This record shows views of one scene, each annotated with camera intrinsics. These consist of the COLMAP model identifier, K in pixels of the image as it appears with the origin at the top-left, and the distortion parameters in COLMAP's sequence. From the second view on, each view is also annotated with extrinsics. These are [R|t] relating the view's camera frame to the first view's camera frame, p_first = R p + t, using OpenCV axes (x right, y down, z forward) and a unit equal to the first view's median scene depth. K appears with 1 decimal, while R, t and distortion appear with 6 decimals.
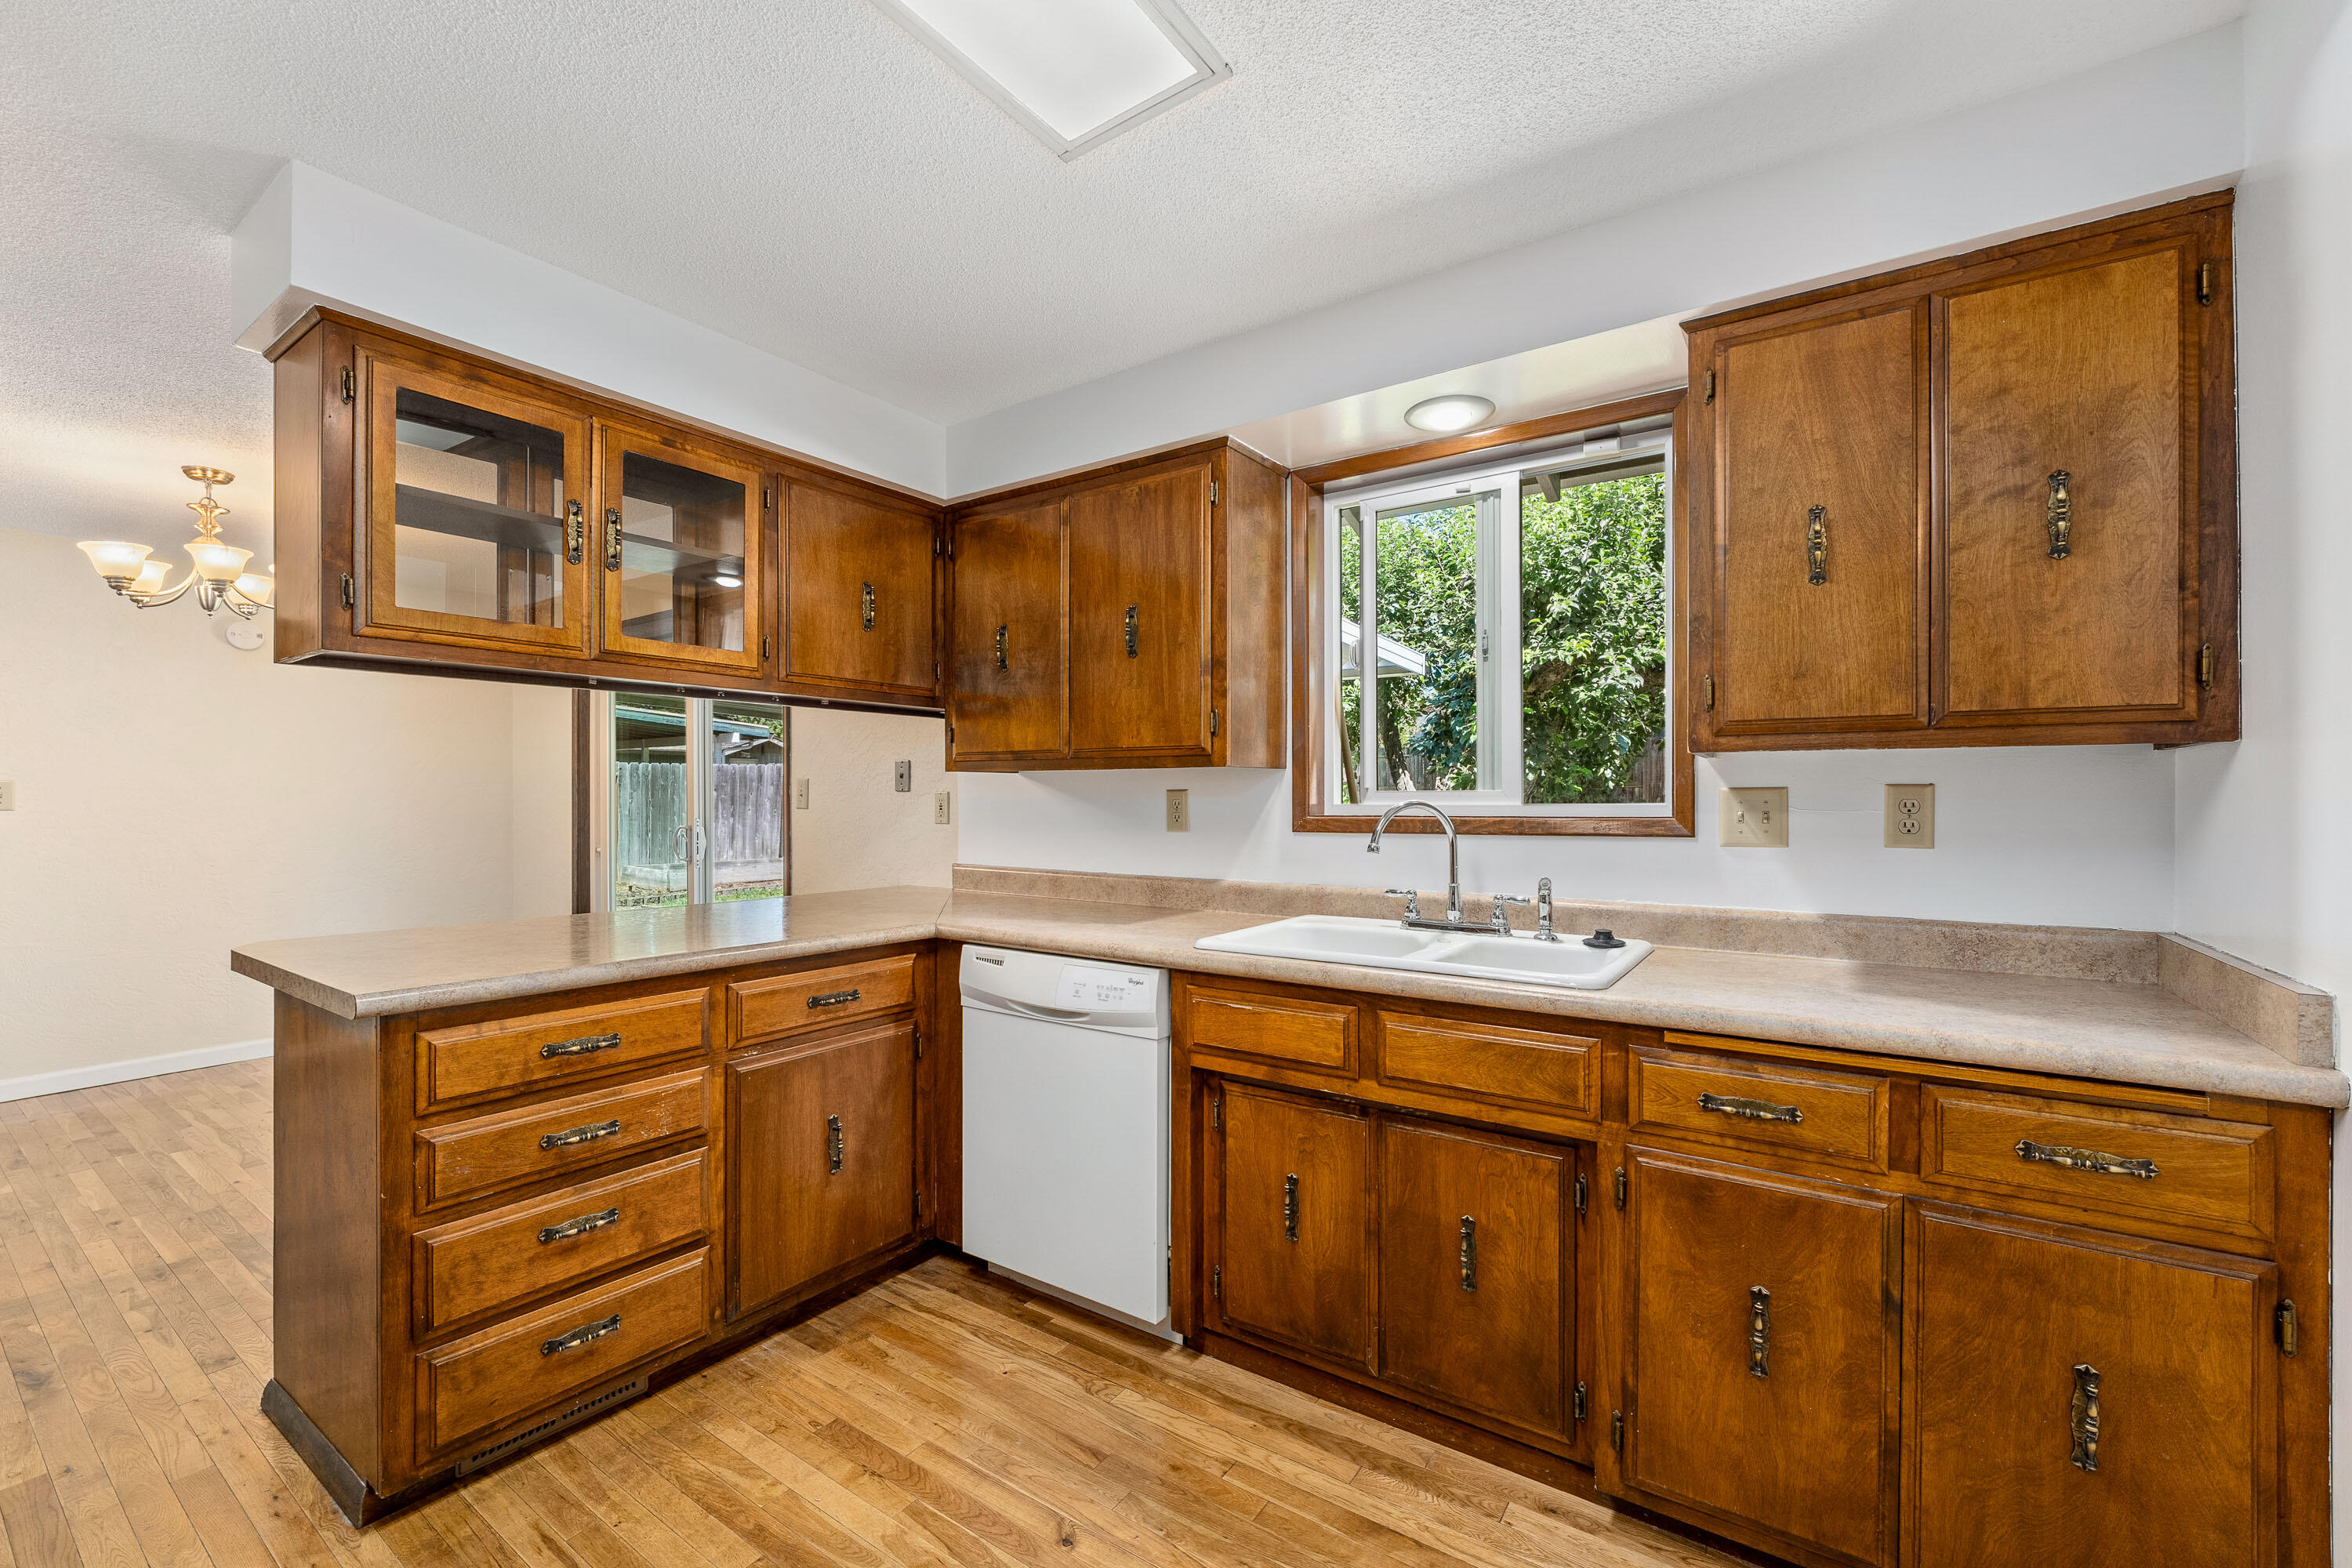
lens RADIAL K [[962.6, 0, 1179.6], [0, 962.6, 793.6], [0, 0, 1]] dist [-0.020053, 0.006825]
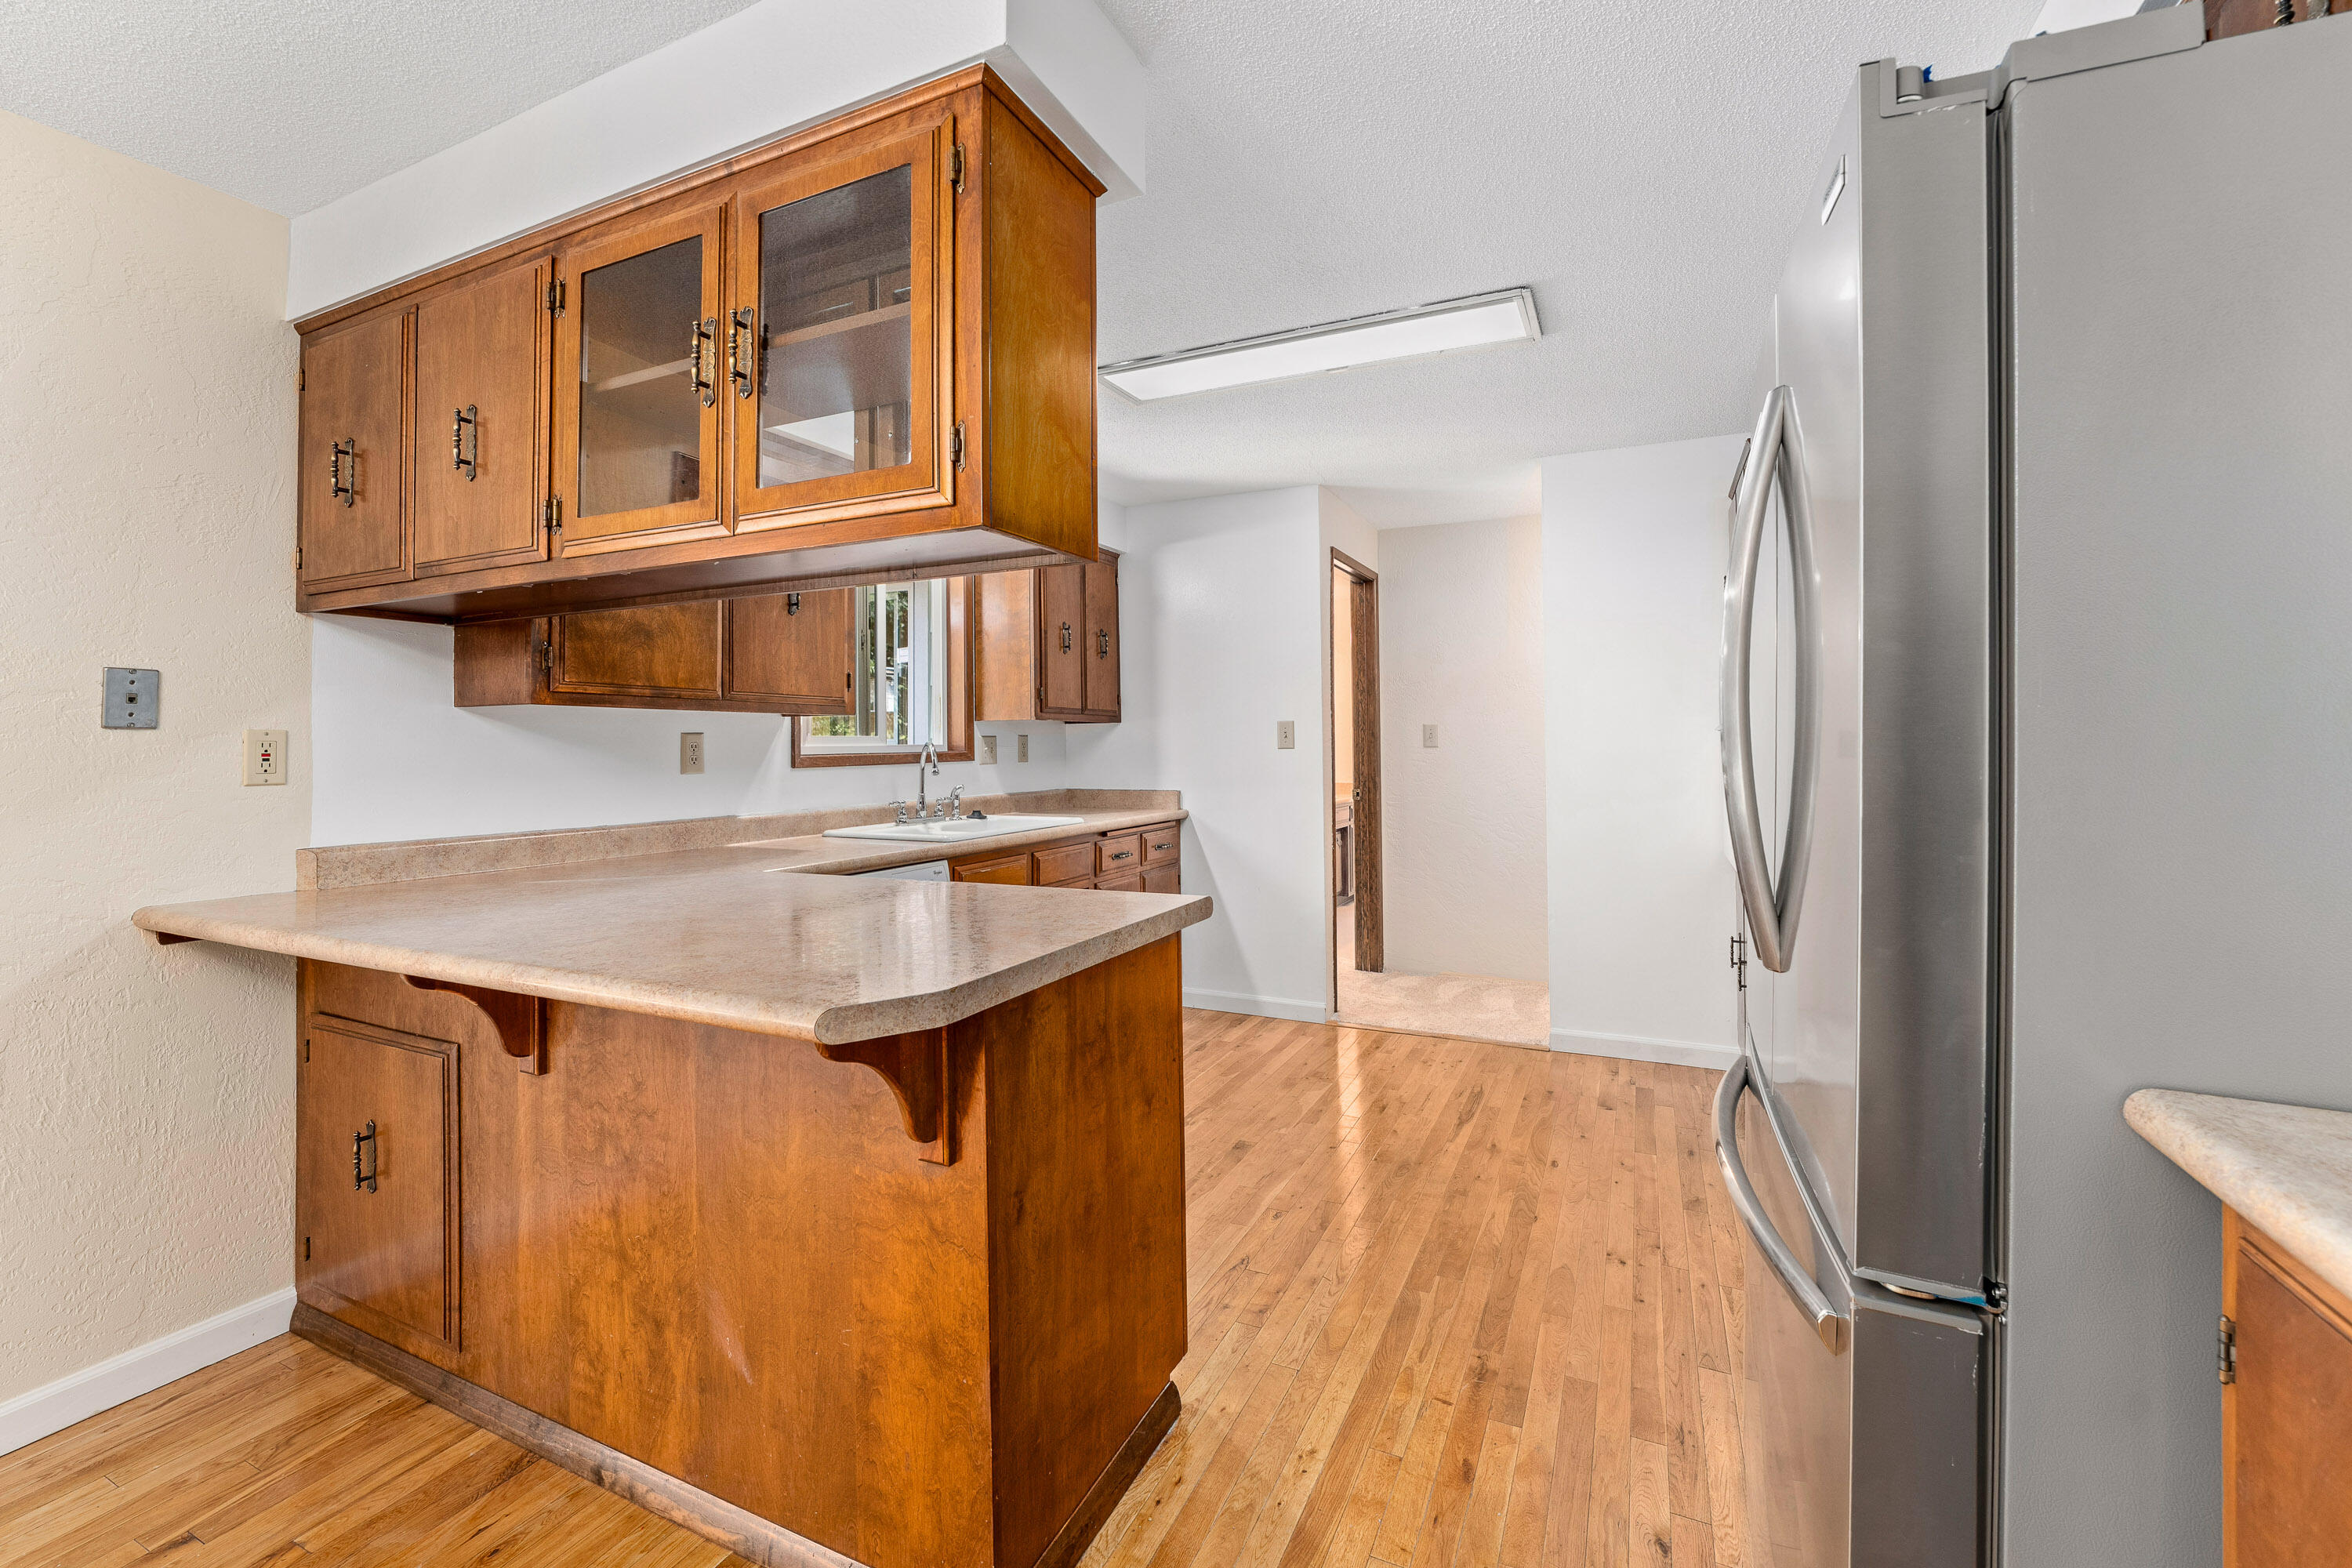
lens RADIAL K [[990.4, 0, 1176.2], [0, 990.4, 743.2], [0, 0, 1]] dist [-0.000636, 0.007301]
pose [[-0.155281, 0.000126, 0.987870, -1.609855], [0.003821, 0.999993, 0.000473, 0.011193], [-0.987863, 0.003848, -0.155280, 0.952271]]
